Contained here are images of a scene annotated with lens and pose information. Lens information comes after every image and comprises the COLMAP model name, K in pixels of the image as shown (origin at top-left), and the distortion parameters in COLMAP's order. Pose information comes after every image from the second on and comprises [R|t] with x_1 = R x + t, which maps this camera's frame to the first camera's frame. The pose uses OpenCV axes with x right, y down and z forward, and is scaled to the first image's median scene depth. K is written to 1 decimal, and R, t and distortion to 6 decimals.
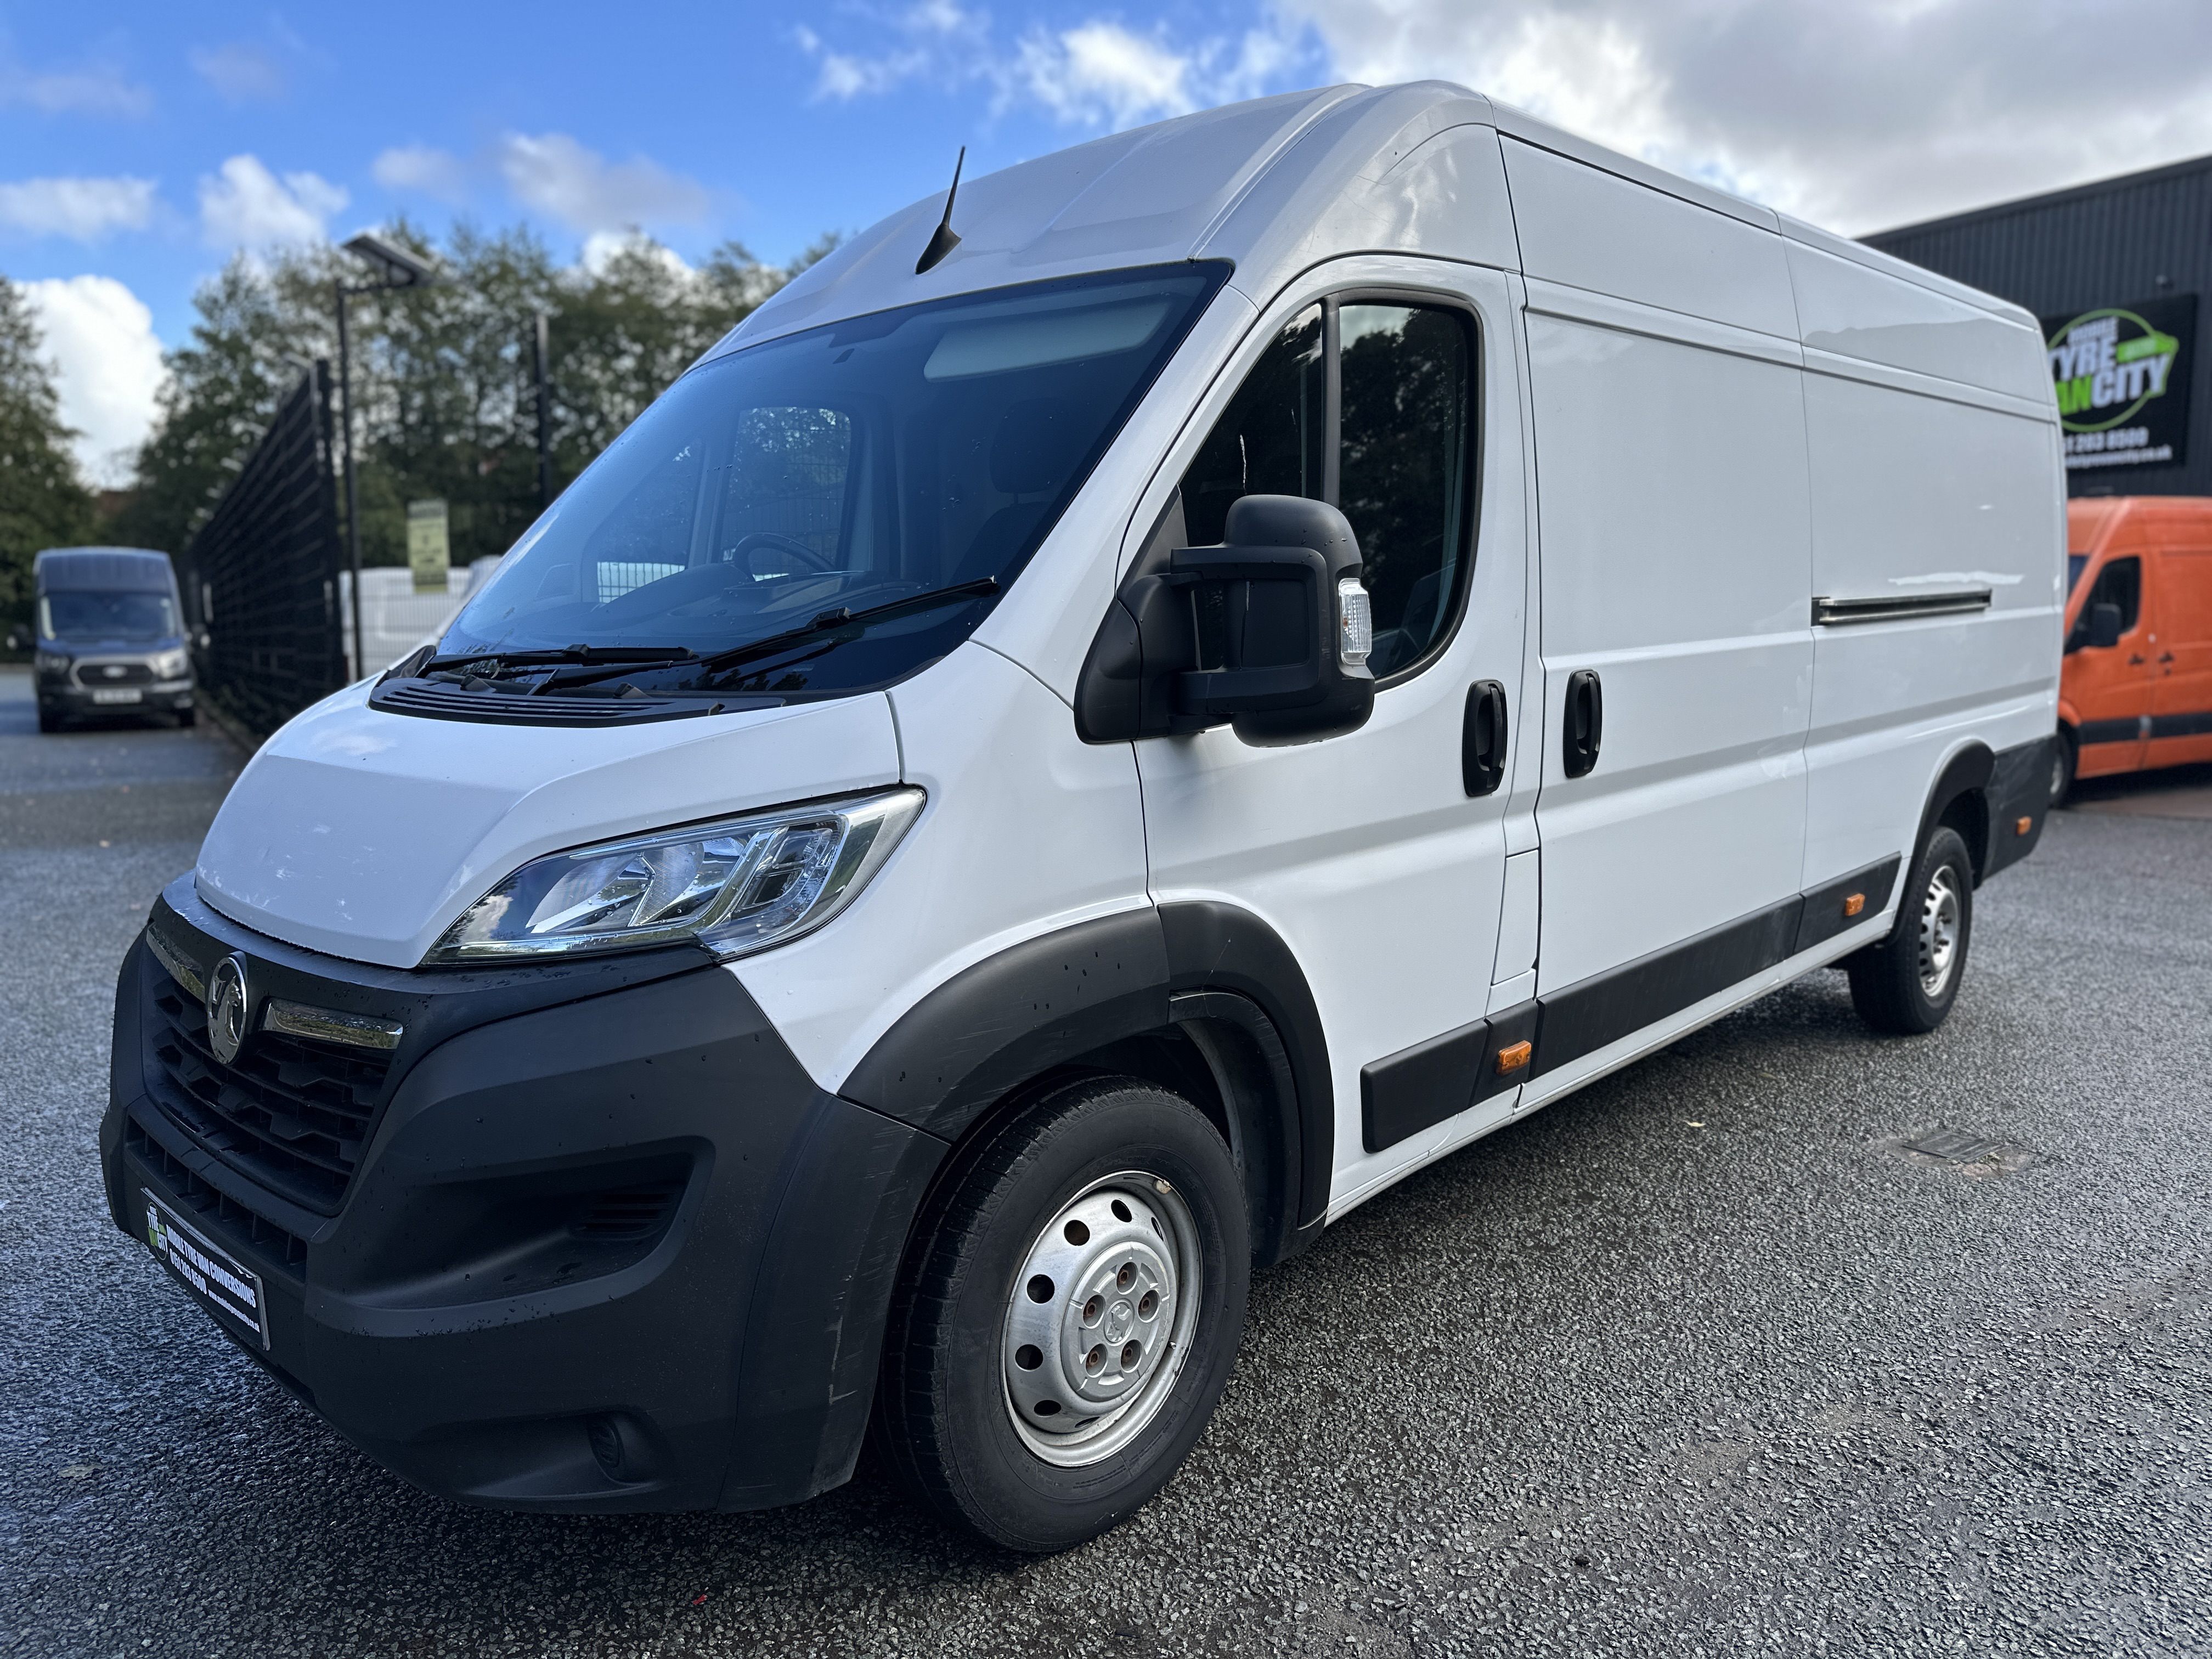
lens RADIAL K [[1660.3, 0, 1106.0], [0, 1660.3, 829.5], [0, 0, 1]] dist [-0.009533, -0.001772]
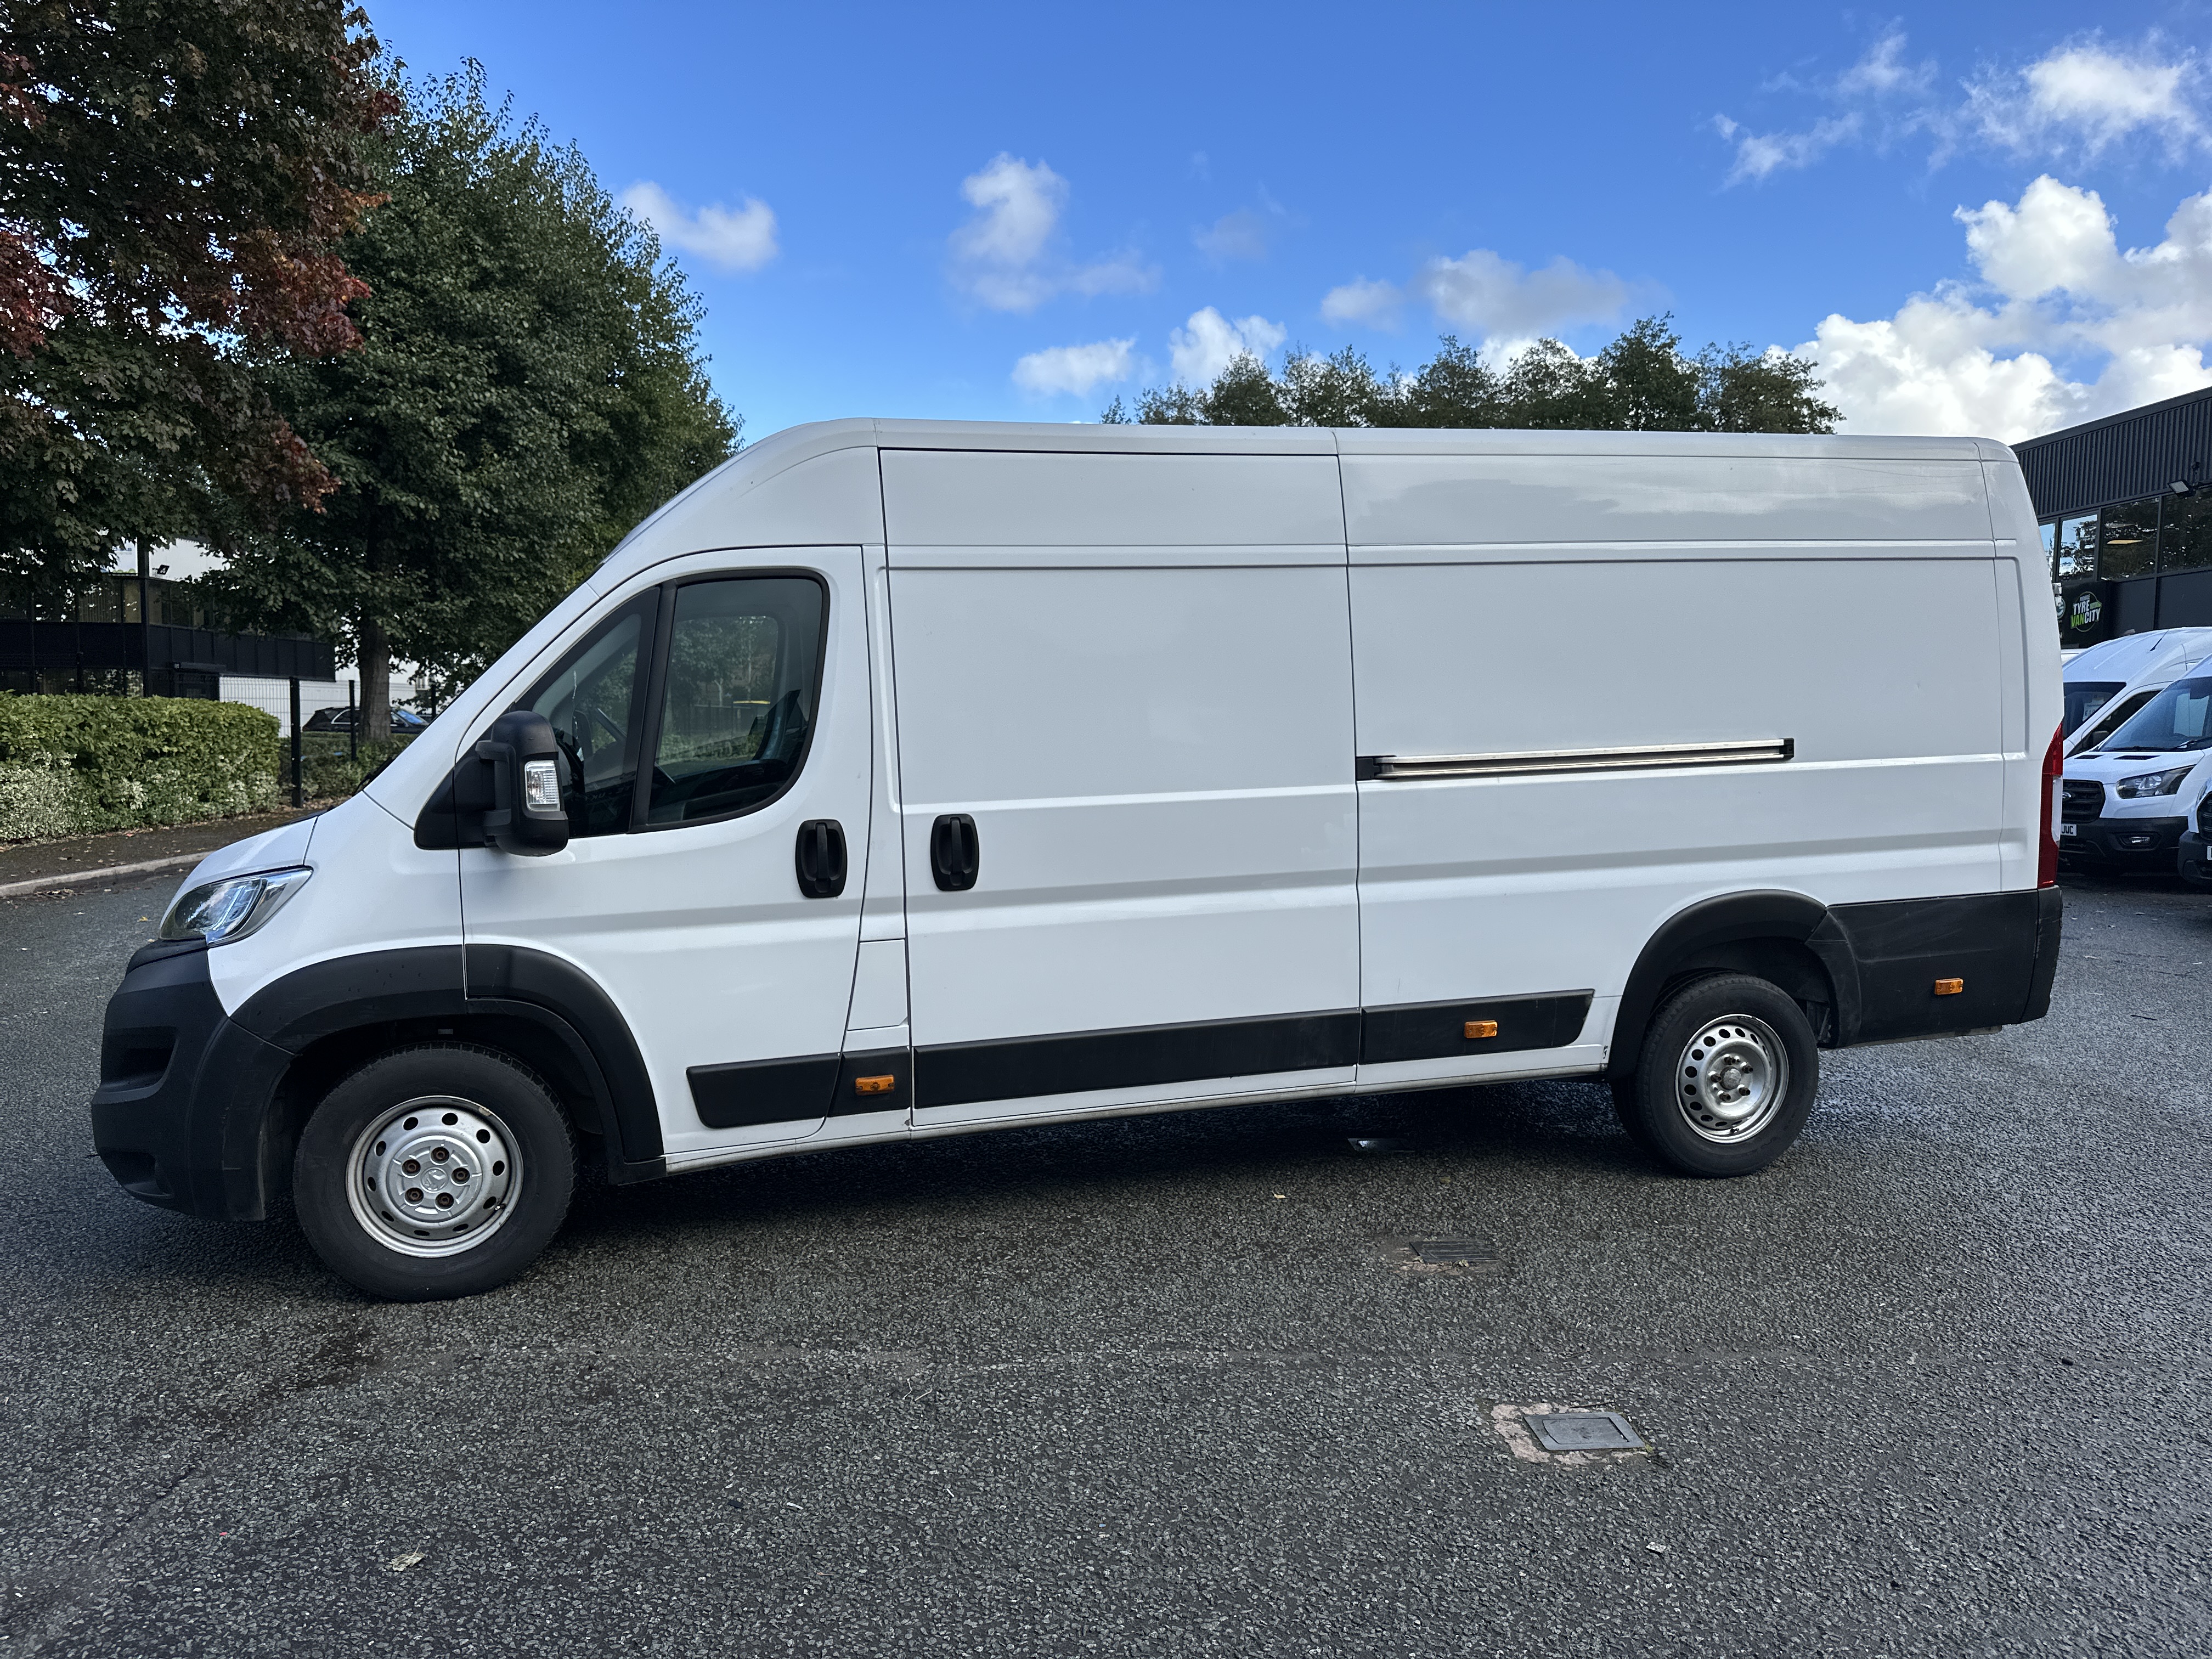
lens RADIAL K [[1553.0, 0, 1106.0], [0, 1553.0, 829.5], [0, 0, 1]] dist [-0.003638, -0.003442]
pose [[0.846418, 0.055444, -0.529624, 1.079338], [-0.072290, 0.997322, -0.011125, -0.077546], [0.527589, 0.047703, 0.848159, -0.022492]]
